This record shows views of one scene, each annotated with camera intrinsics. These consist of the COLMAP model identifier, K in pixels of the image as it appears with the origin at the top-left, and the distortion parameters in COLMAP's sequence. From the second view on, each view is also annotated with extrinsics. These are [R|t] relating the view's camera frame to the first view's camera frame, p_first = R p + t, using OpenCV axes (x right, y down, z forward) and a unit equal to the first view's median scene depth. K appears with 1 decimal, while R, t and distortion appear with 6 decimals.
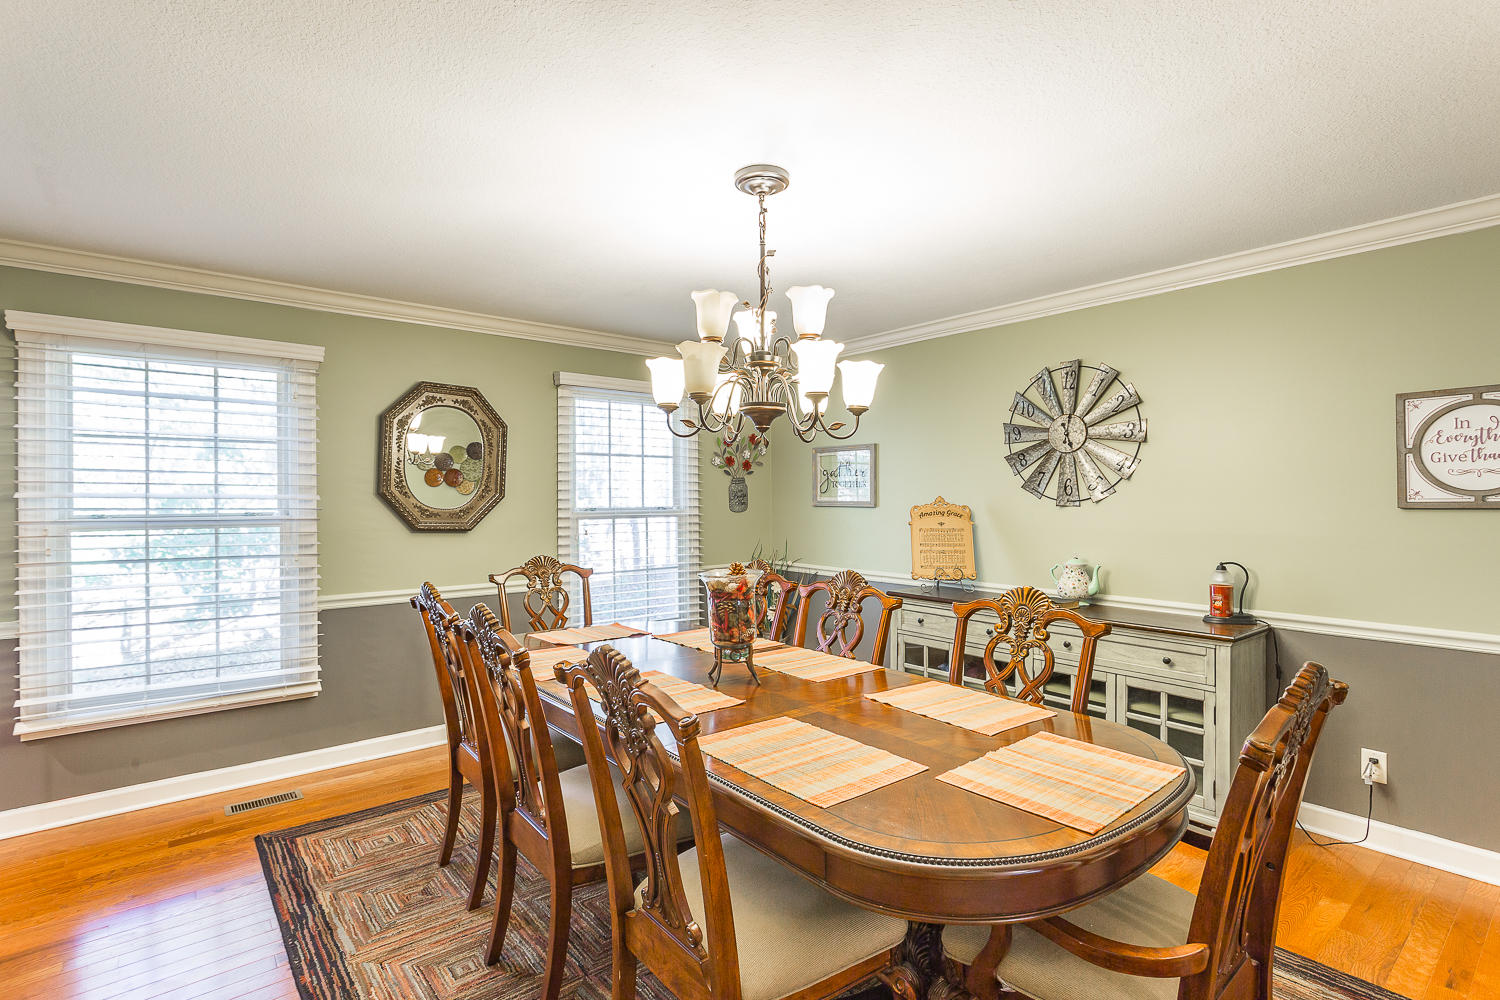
lens RADIAL K [[722.7, 0, 748.0], [0, 722.7, 491.3], [0, 0, 1]] dist [-0.004217, -0.000056]
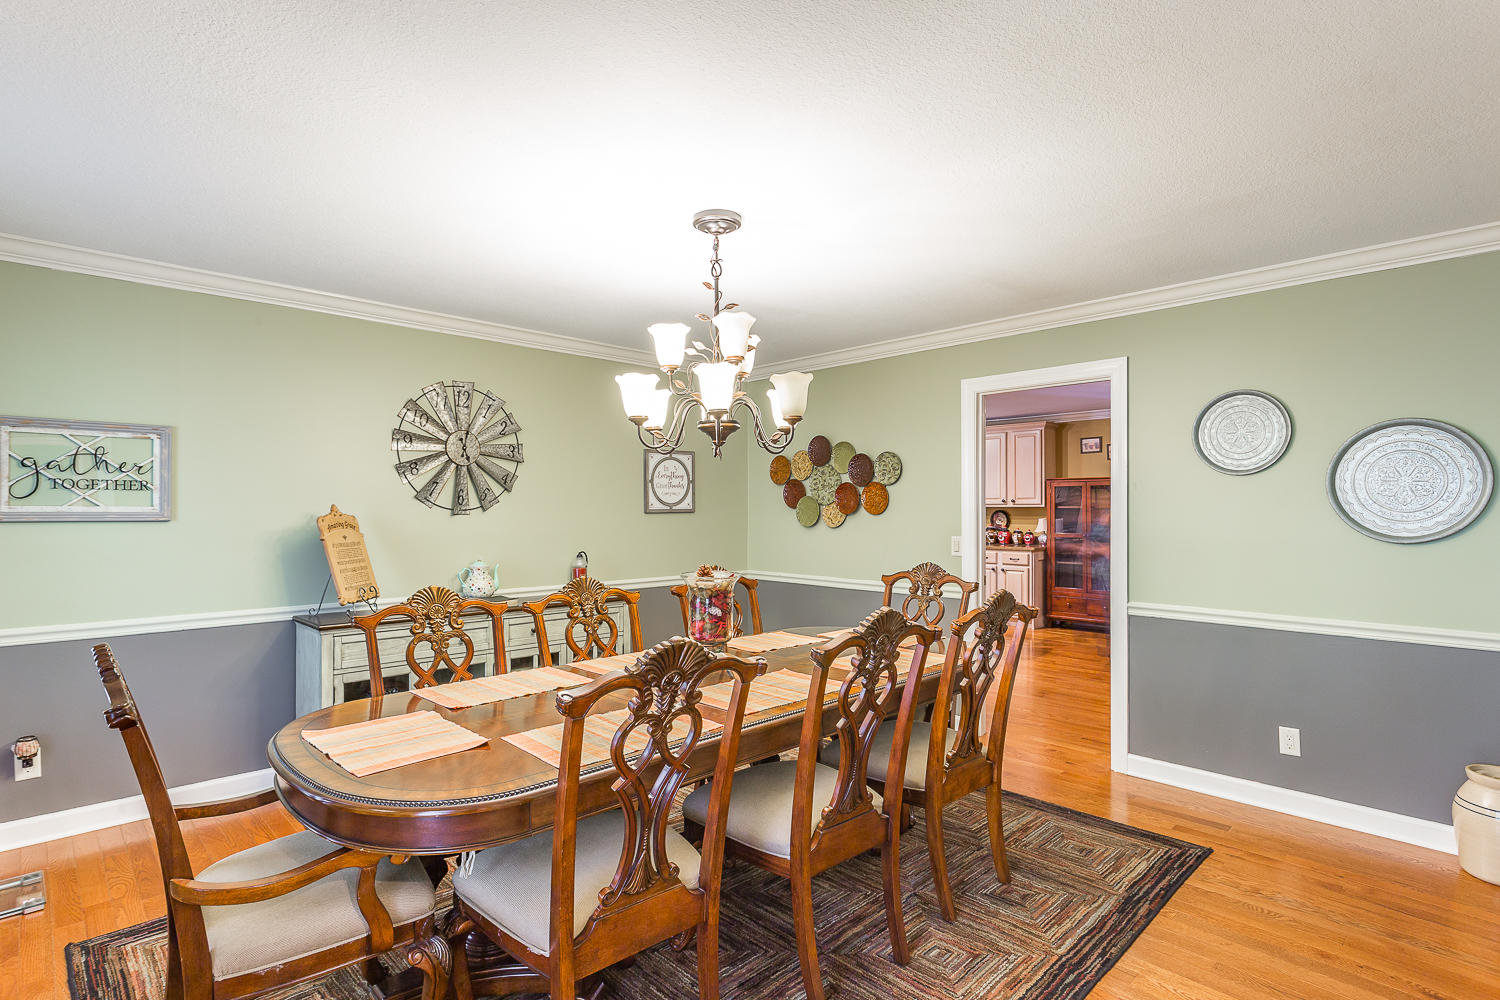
lens RADIAL K [[722.7, 0, 747.5], [0, 722.7, 509.4], [0, 0, 1]] dist [-0.004217, -0.000056]
pose [[-0.056361, 0.008592, 0.998374, -0.664172], [0.001062, 0.999963, -0.008545, 0.022287], [-0.998410, 0.000579, -0.056368, 0.628292]]
